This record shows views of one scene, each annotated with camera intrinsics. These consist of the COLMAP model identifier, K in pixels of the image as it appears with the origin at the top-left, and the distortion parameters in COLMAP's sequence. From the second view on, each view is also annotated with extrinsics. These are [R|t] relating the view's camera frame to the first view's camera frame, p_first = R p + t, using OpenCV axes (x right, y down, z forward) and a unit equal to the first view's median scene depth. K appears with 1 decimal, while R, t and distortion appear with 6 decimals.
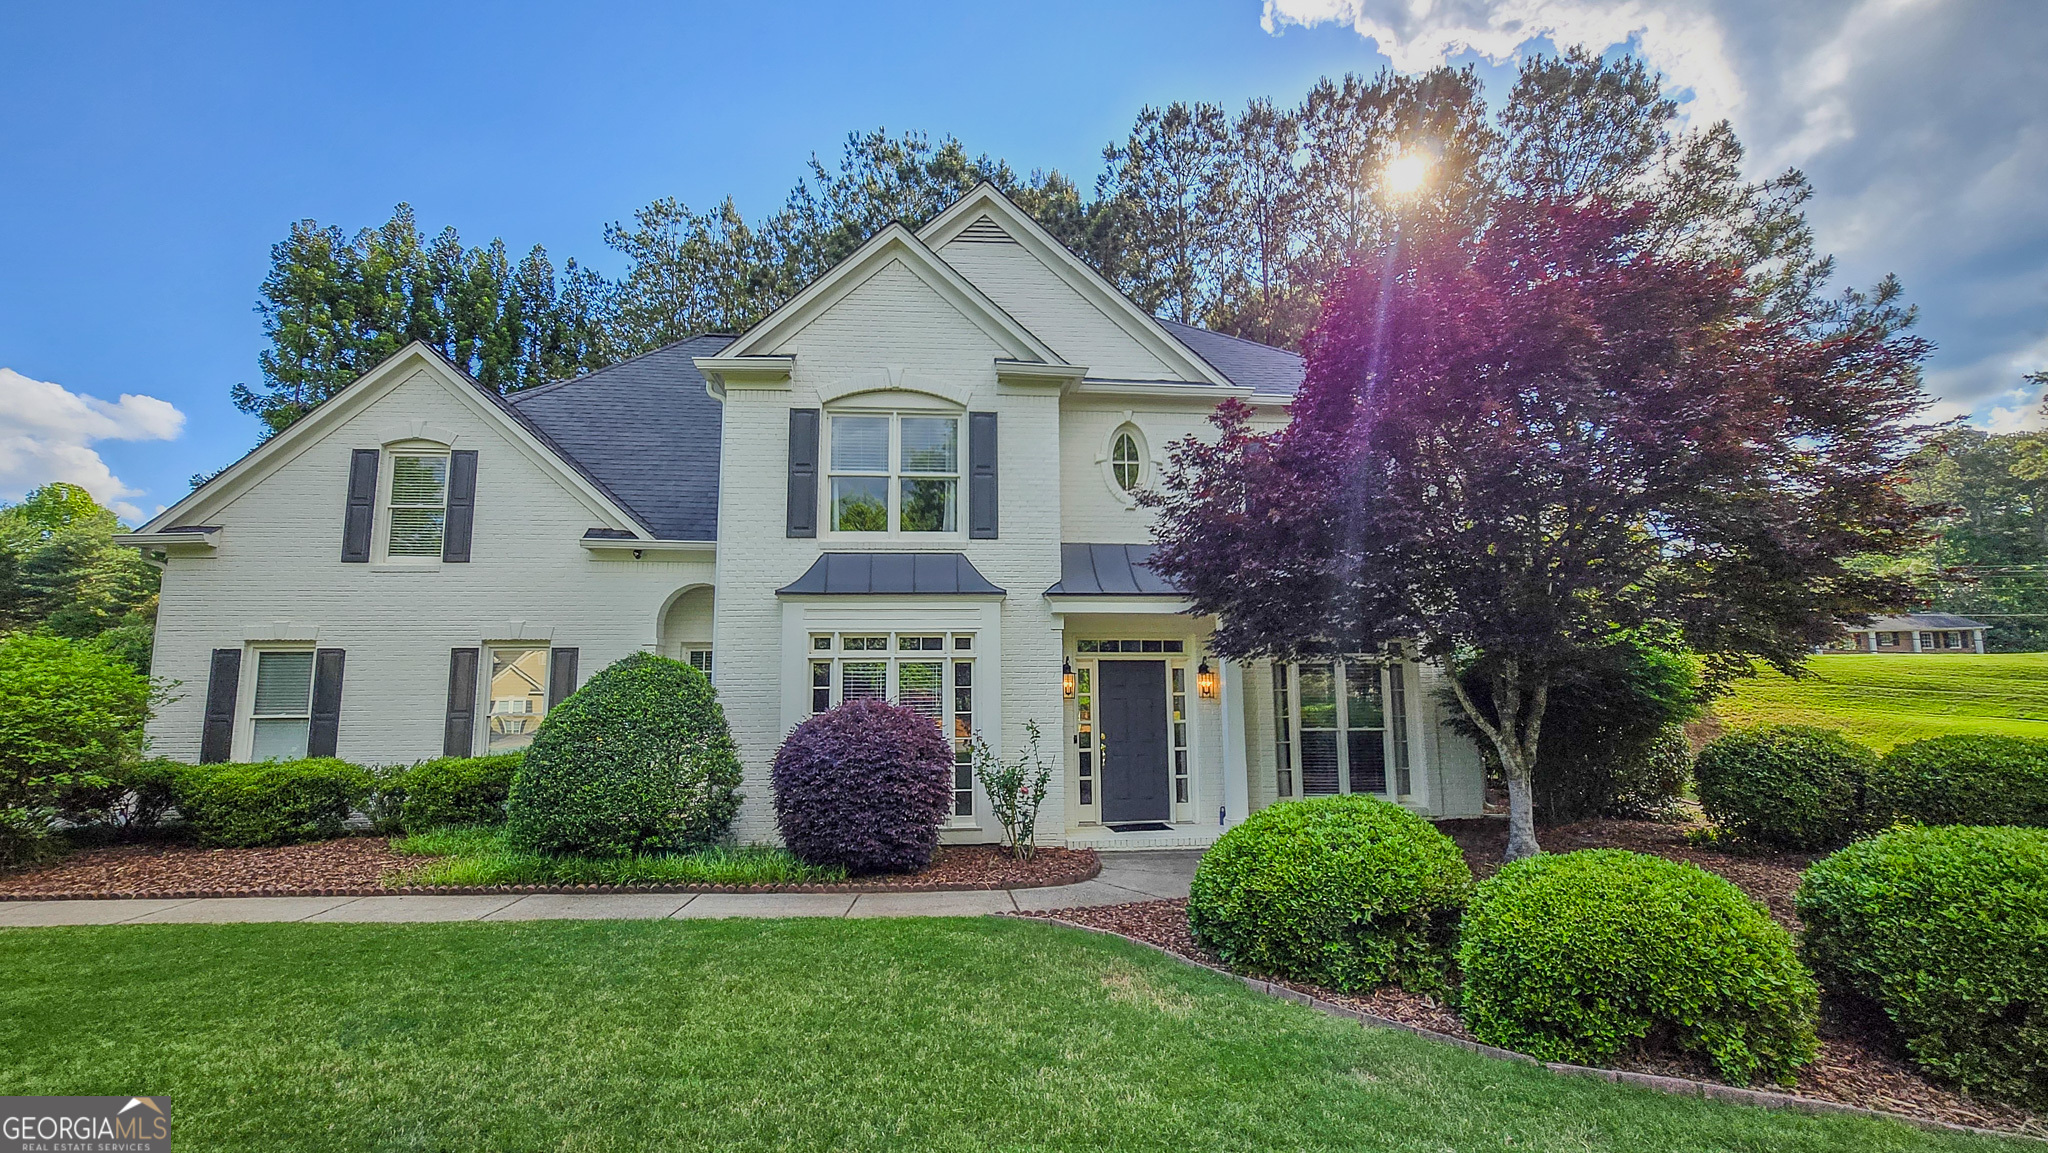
lens RADIAL K [[933.4, 0, 1005.8], [0, 933.4, 556.9], [0, 0, 1]] dist [-0.000304, 0.000744]
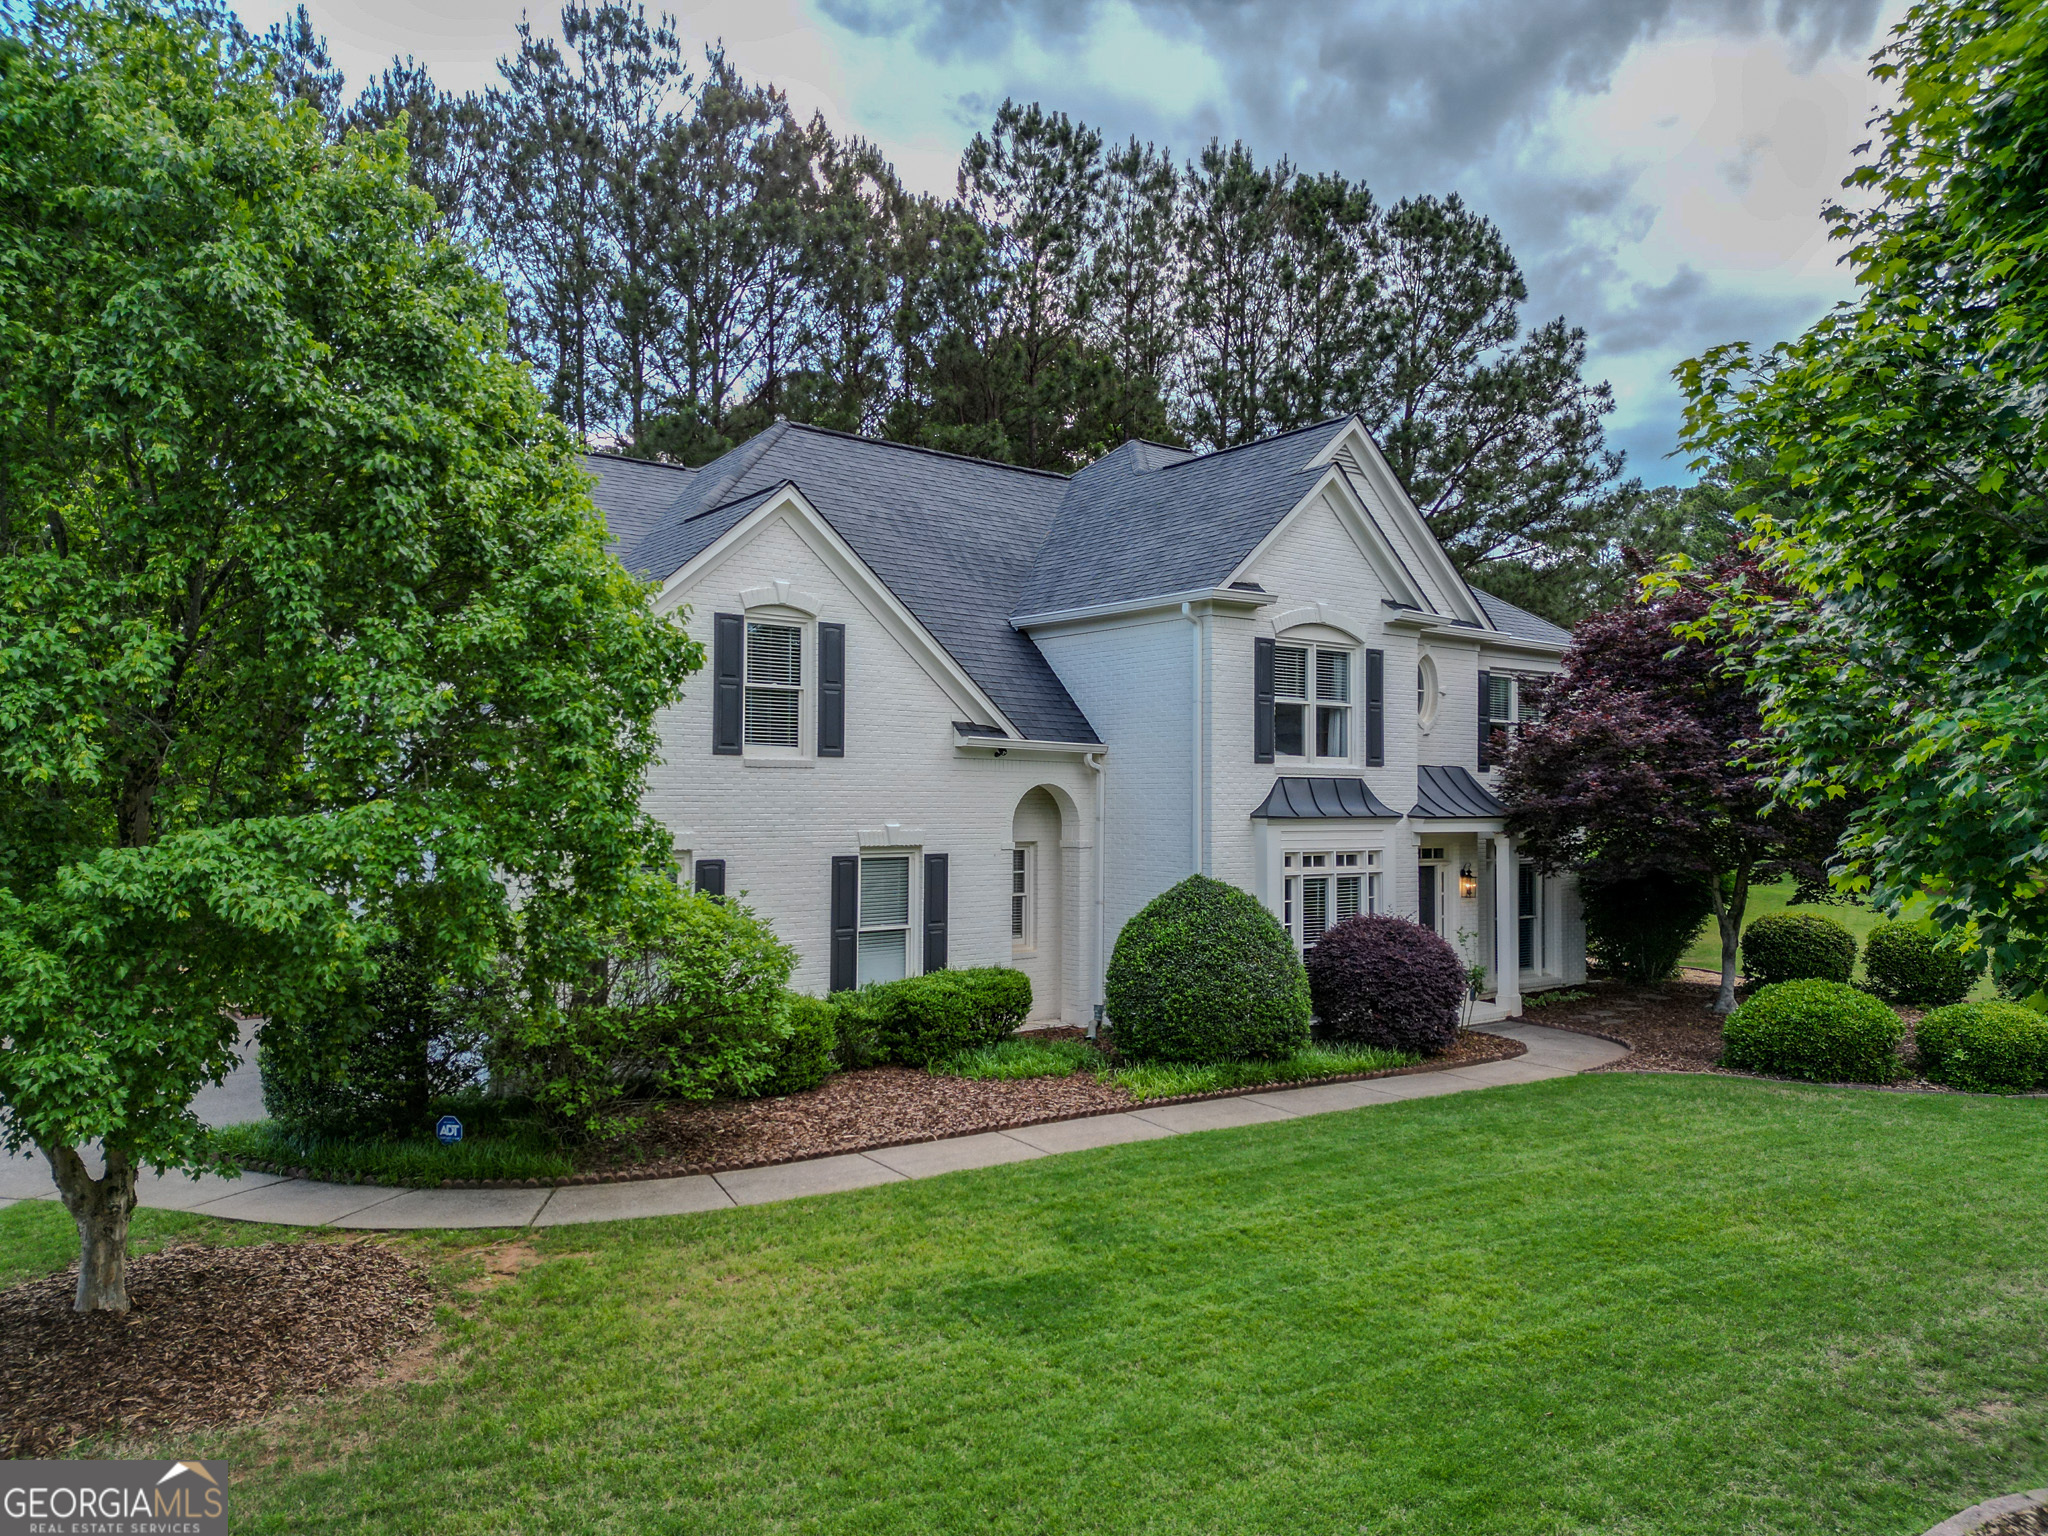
lens RADIAL K [[1437.0, 0, 1023.5], [0, 1437.0, 760.1], [0, 0, 1]] dist [0.075517, -0.078617]
pose [[0.841570, 0.026468, 0.539499, -1.361693], [-0.089018, 0.991938, 0.090195, -0.149051], [-0.532762, -0.123930, 0.837142, -0.238188]]
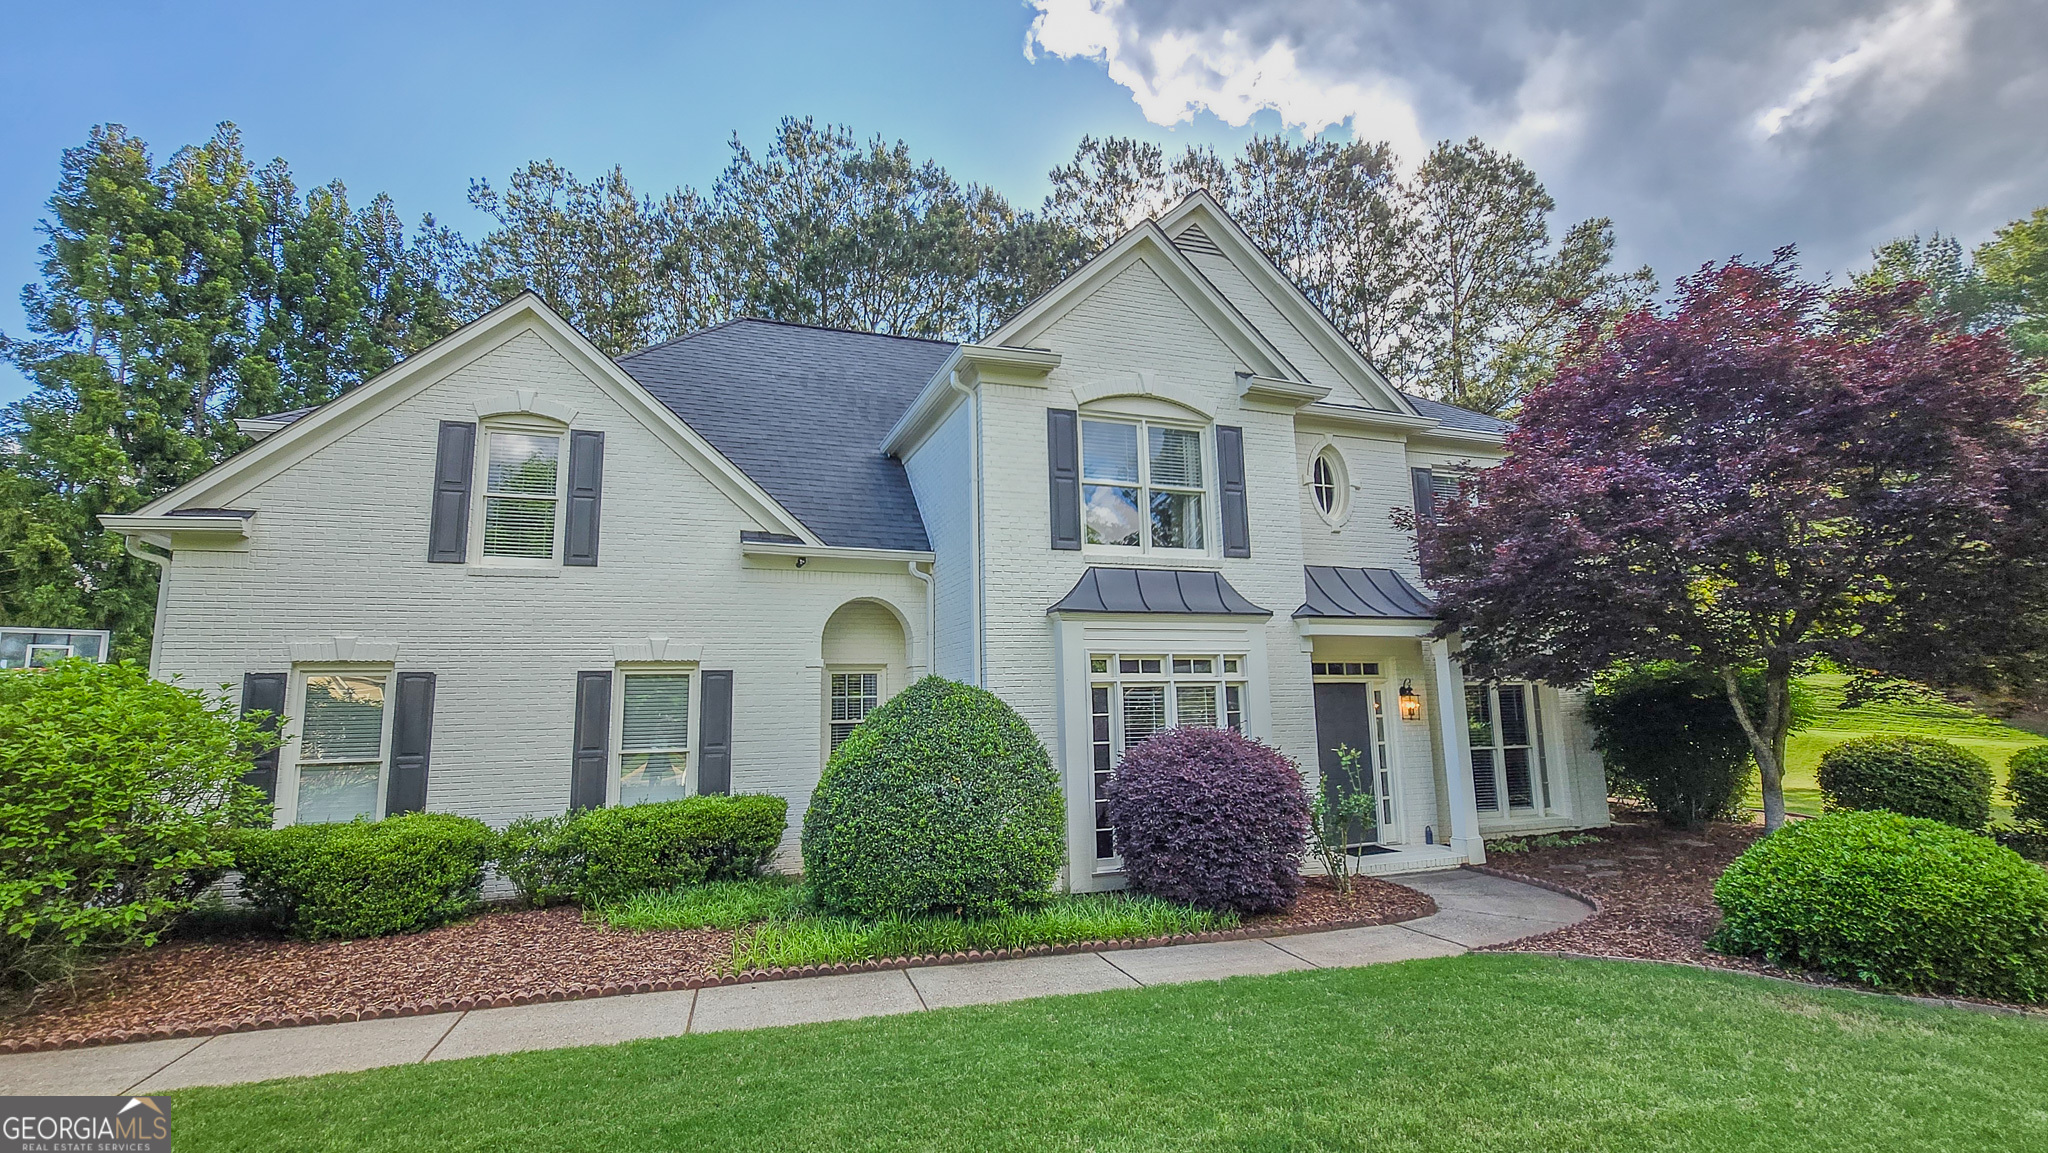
lens RADIAL K [[933.4, 0, 1005.8], [0, 933.4, 556.9], [0, 0, 1]] dist [-0.000304, 0.000744]
pose [[0.967073, 0.029800, 0.252747, -0.513498], [-0.024374, 0.999401, -0.024573, 0.010411], [-0.253327, 0.017604, 0.967220, 0.133581]]
